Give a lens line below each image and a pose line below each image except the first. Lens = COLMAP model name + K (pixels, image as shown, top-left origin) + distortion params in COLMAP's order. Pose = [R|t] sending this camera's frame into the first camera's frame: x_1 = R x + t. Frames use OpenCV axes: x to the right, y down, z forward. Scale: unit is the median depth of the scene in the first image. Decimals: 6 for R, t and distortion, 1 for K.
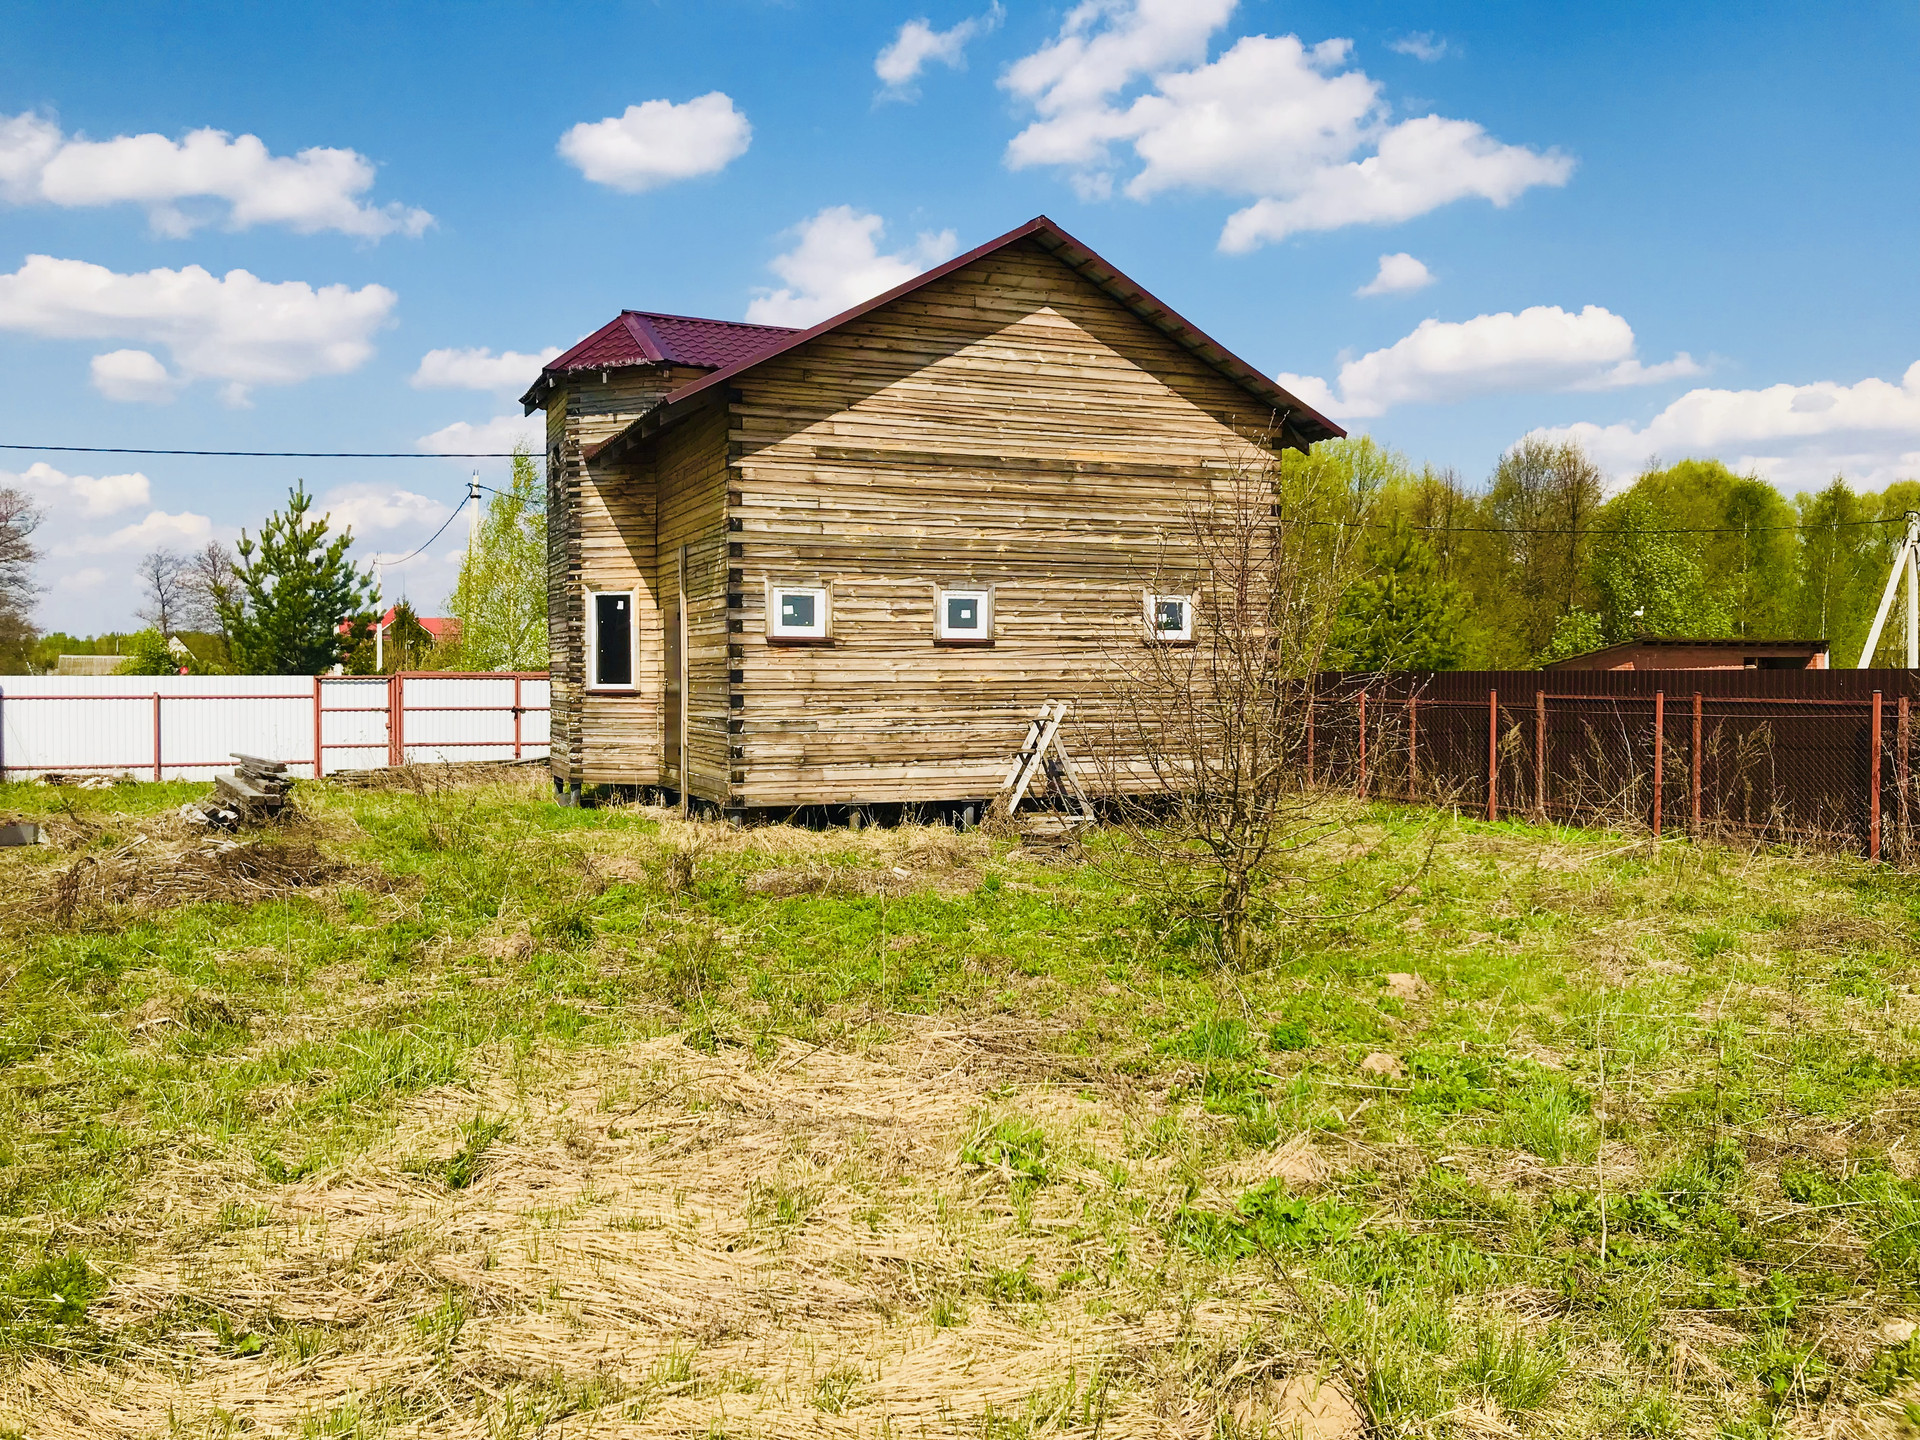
lens RADIAL K [[1547.1, 0, 956.5], [0, 1547.1, 720.7], [0, 0, 1]] dist [0.012564, 0.003085]
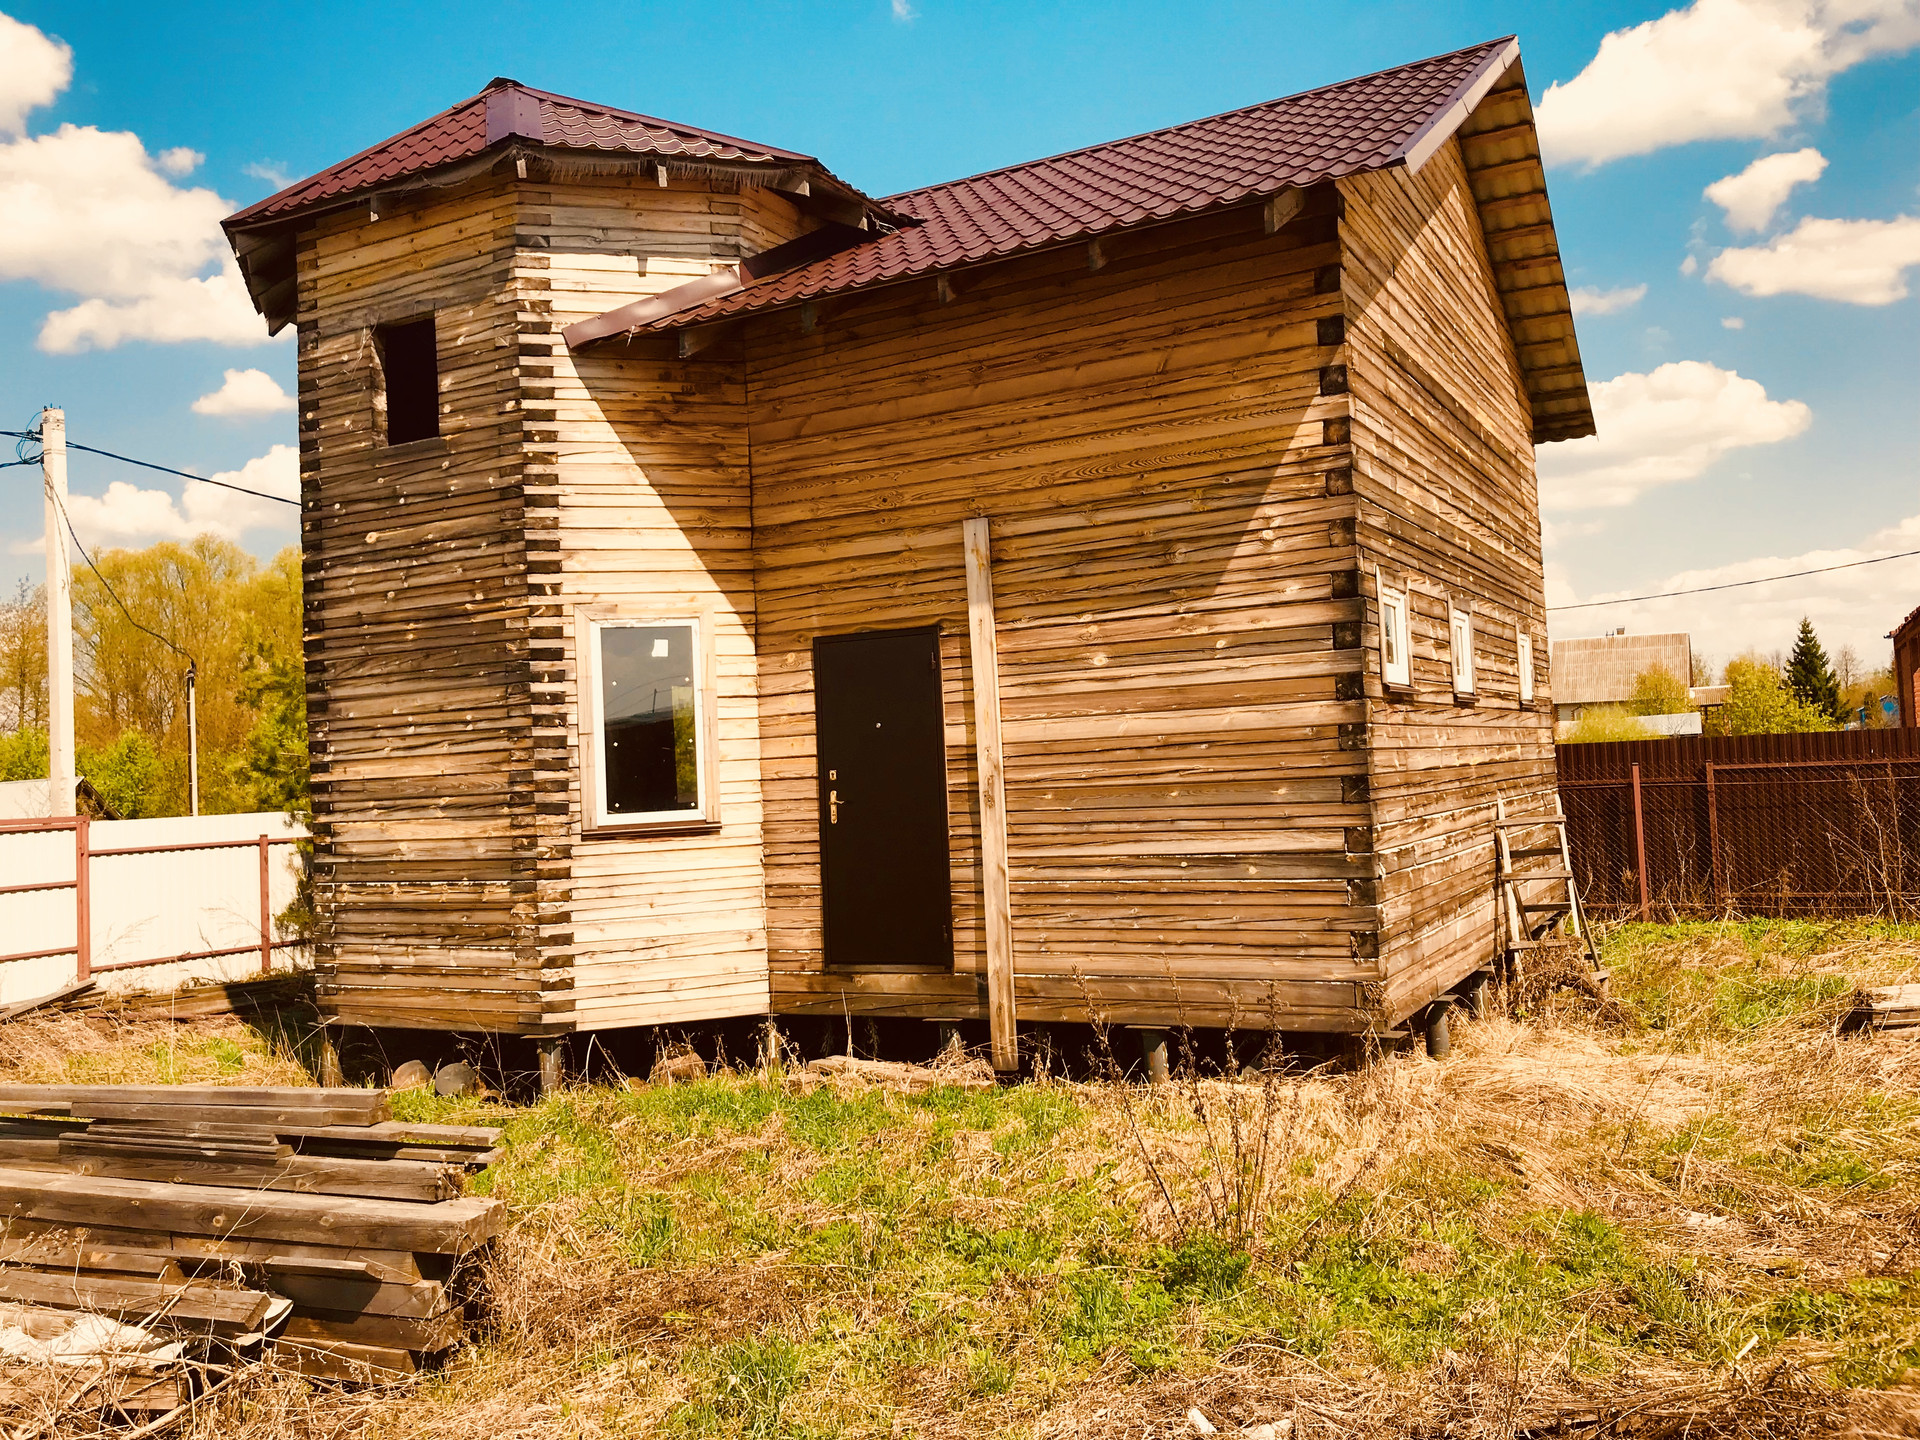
lens RADIAL K [[1547.1, 0, 961.5], [0, 1547.1, 716.9], [0, 0, 1]] dist [0.012564, 0.003085]
pose [[0.768511, -0.011107, 0.639740, -0.454382], [0.068269, 0.995565, -0.064726, -0.015406], [-0.636184, 0.093417, 0.765861, 0.570863]]
